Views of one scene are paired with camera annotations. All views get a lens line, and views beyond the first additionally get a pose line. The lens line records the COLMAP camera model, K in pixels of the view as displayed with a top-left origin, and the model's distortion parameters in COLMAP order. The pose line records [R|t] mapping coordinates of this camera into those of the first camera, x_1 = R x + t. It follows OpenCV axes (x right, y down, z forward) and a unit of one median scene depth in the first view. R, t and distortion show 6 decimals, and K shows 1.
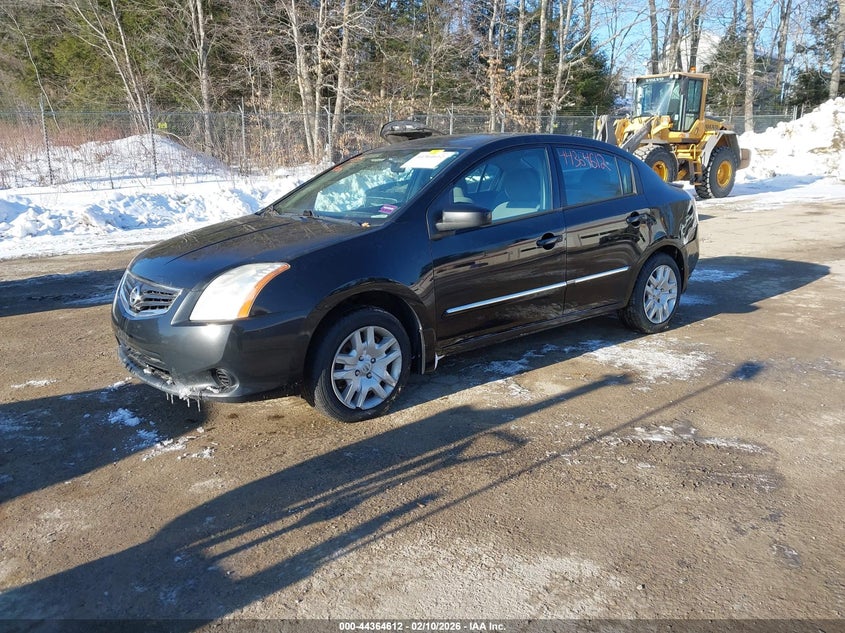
lens RADIAL K [[660.4, 0, 422.5], [0, 660.4, 316.5], [0, 0, 1]] dist [-0.004727, -0.004972]
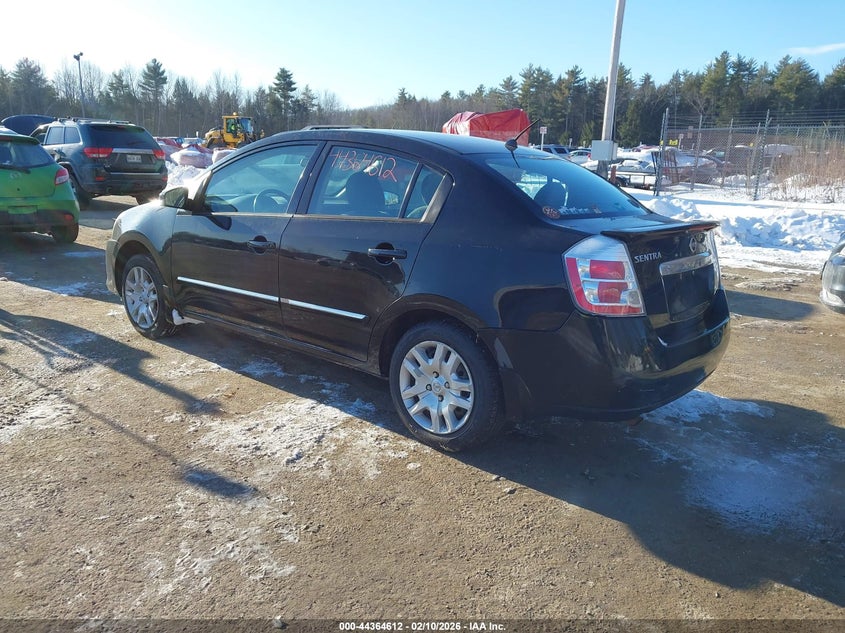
lens RADIAL K [[675.5, 0, 422.5], [0, 675.5, 316.5], [0, 0, 1]] dist [0.000812, -0.000470]
pose [[0.202400, 0.243964, -0.948428, 1.116736], [-0.274189, 0.943856, 0.184274, -0.247142], [0.940135, 0.222751, 0.257929, 0.971752]]
